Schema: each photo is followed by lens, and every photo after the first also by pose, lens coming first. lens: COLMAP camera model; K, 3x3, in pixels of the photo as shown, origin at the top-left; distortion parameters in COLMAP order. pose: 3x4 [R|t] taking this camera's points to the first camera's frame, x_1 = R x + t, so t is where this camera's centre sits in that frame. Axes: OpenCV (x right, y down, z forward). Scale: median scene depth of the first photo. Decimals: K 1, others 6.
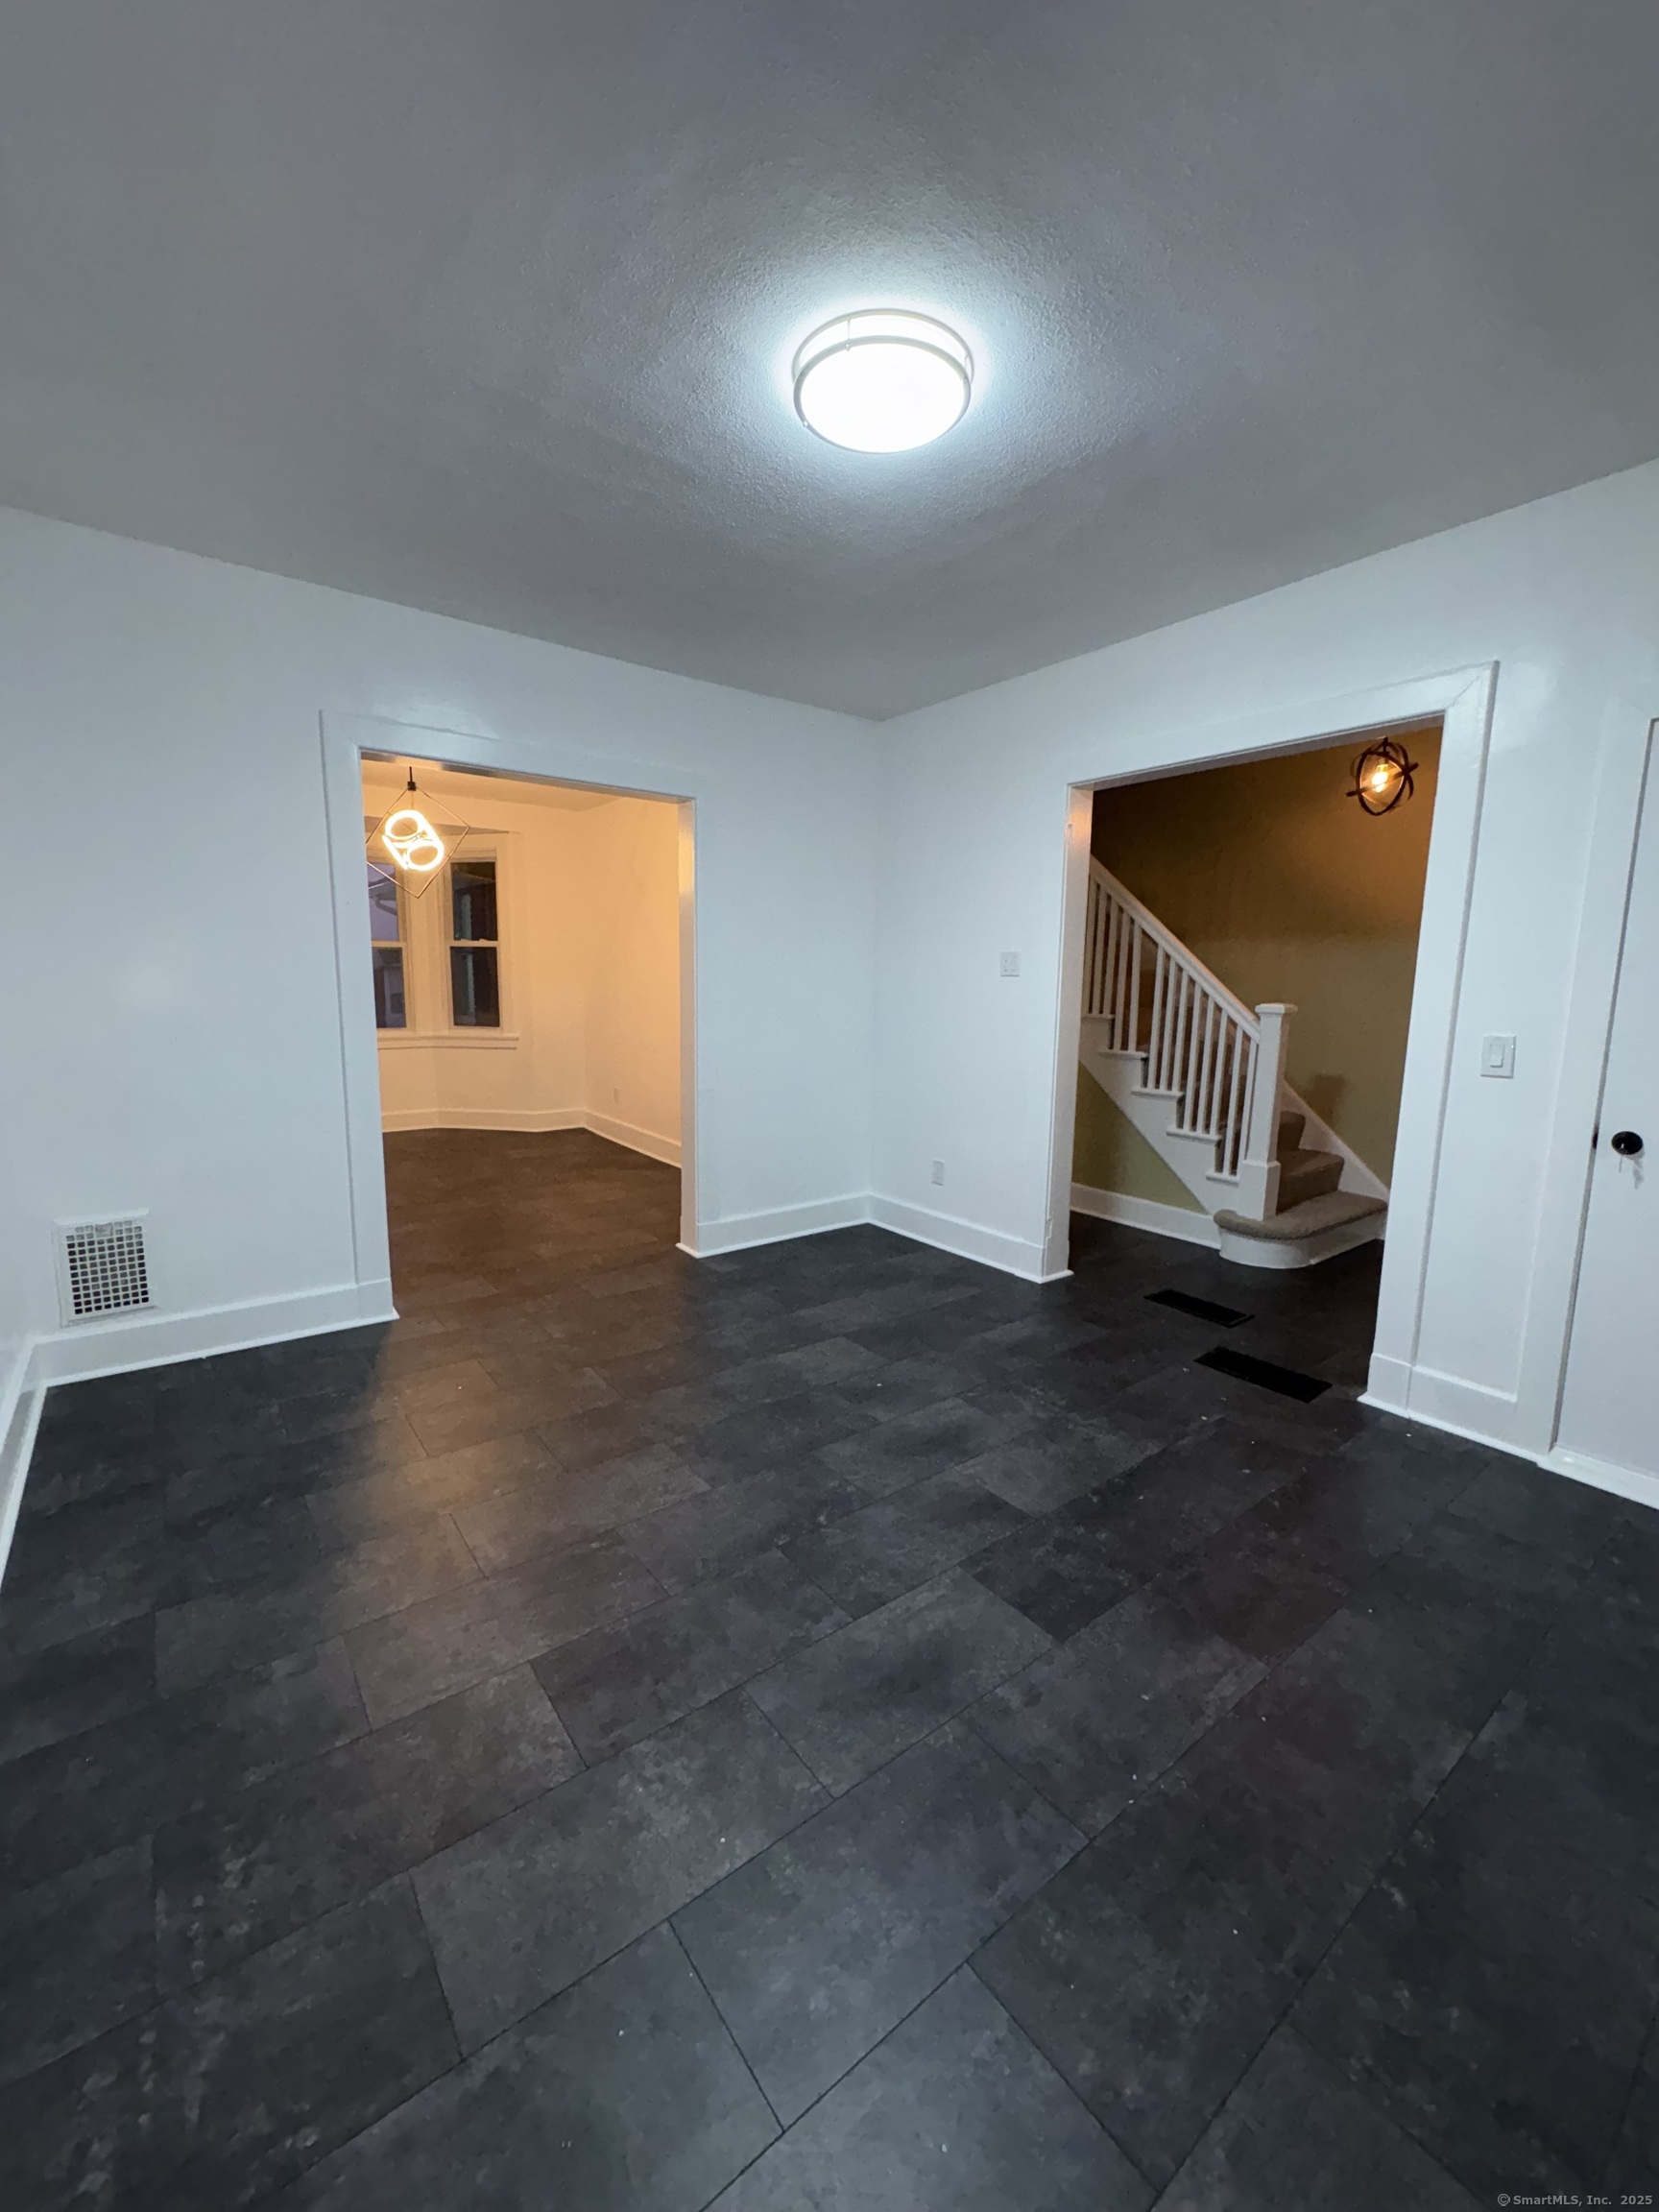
lens RADIAL K [[877.2, 0, 827.7], [0, 877.2, 1104.8], [0, 0, 1]] dist [-0.000620, -0.000234]
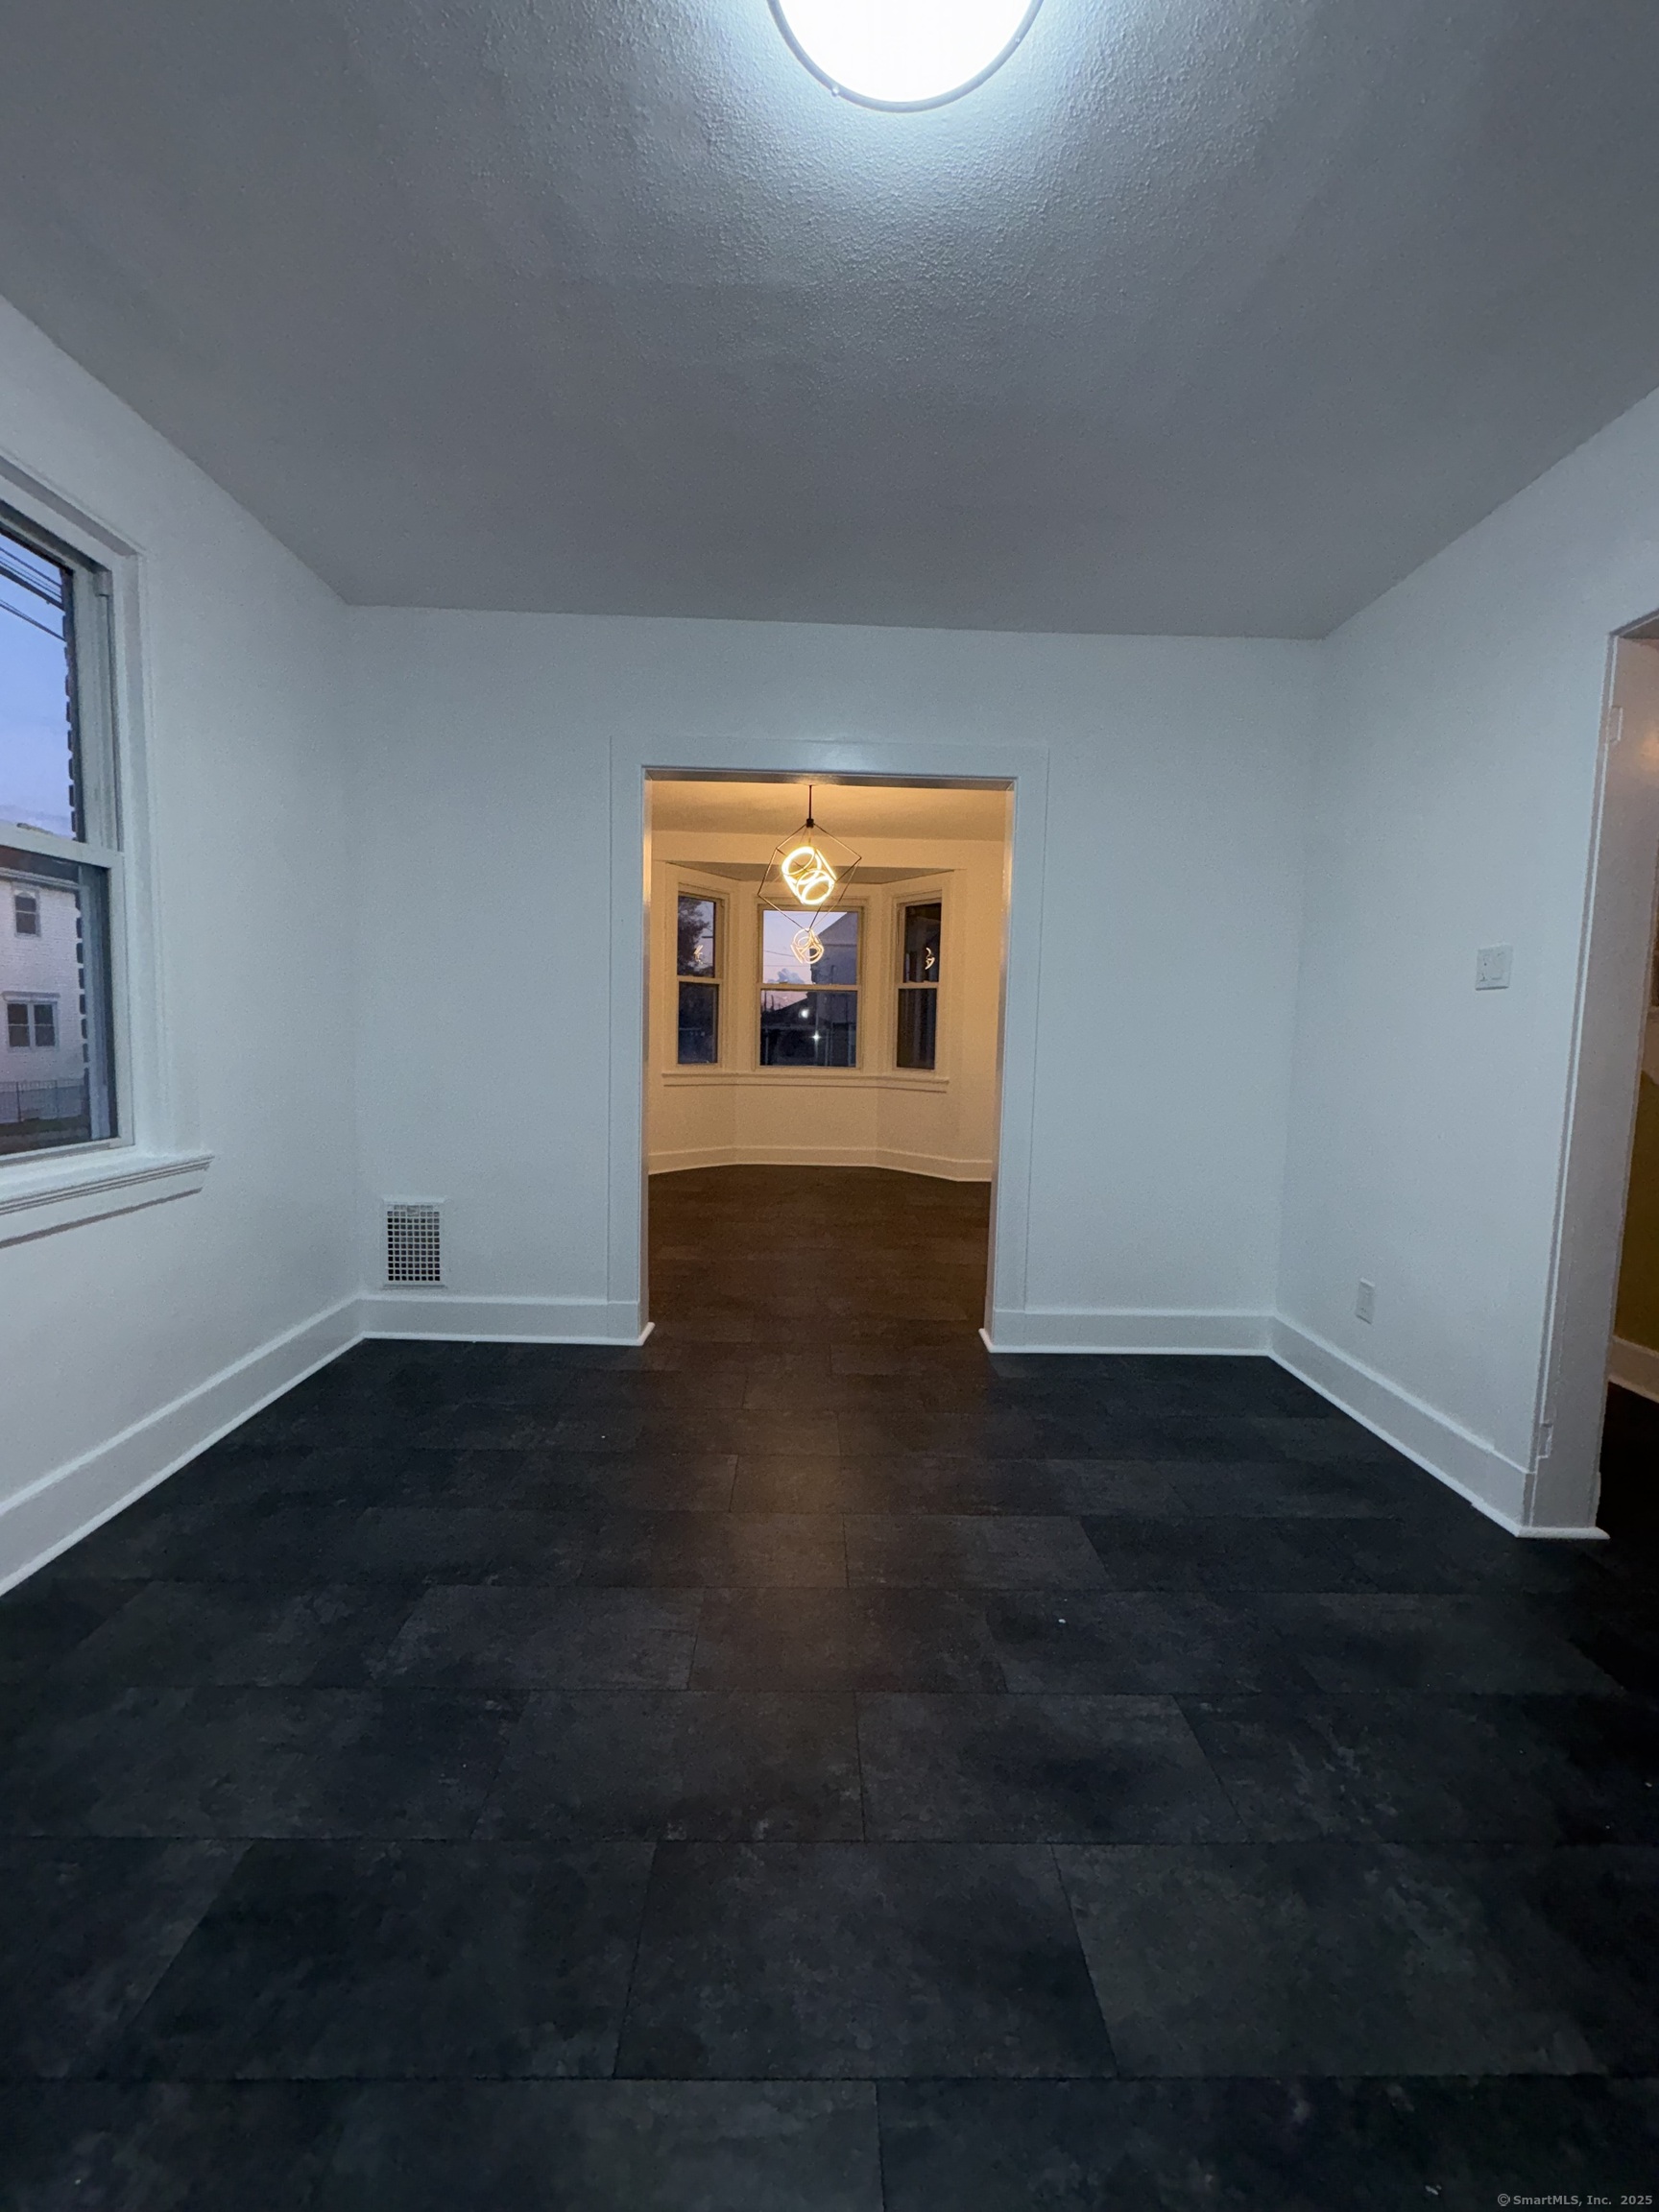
lens RADIAL K [[877.2, 0, 826.0], [0, 877.2, 1104.1], [0, 0, 1]] dist [-0.000620, -0.000234]
pose [[0.806489, 0.056892, -0.588505, 0.269804], [-0.097846, 0.994478, -0.037950, -0.004717], [0.583096, 0.088189, 0.807602, 0.370465]]
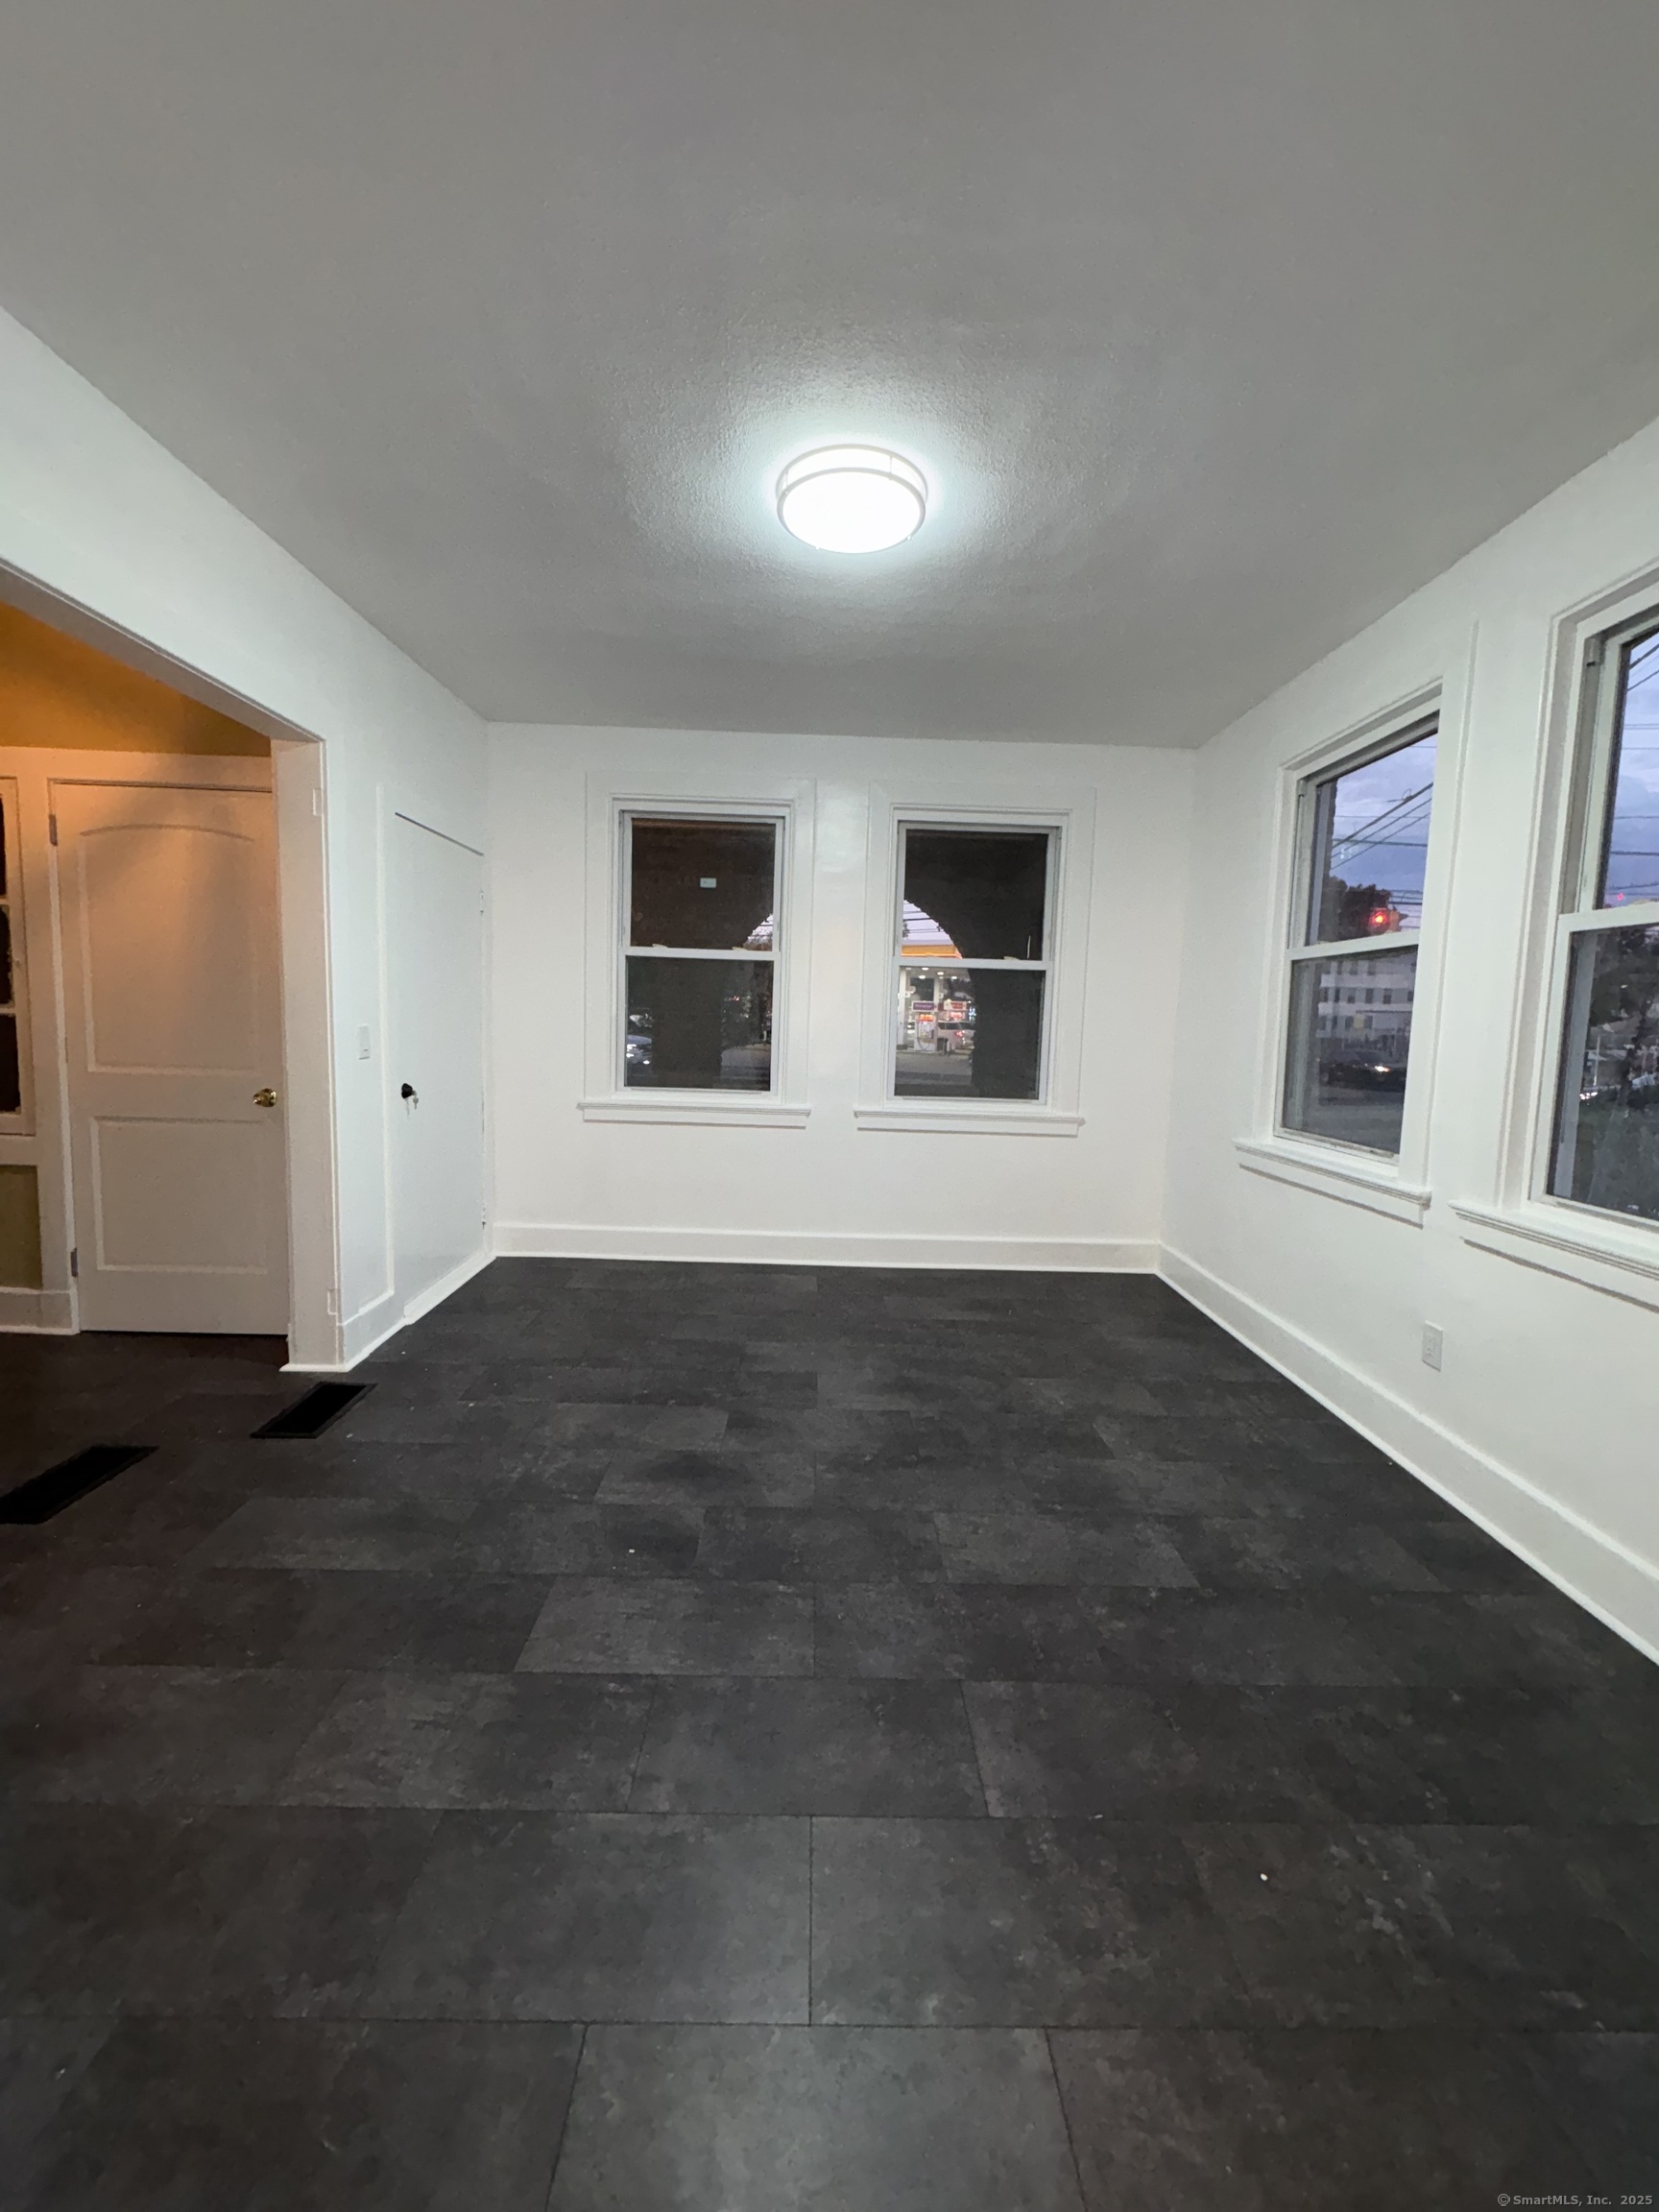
lens RADIAL K [[877.2, 0, 827.5], [0, 877.2, 1103.9], [0, 0, 1]] dist [-0.000620, -0.000234]
pose [[-0.802564, -0.096580, 0.588696, -0.459362], [0.044920, 0.974223, 0.221068, -0.190190], [-0.594872, 0.203866, -0.777538, 1.394214]]
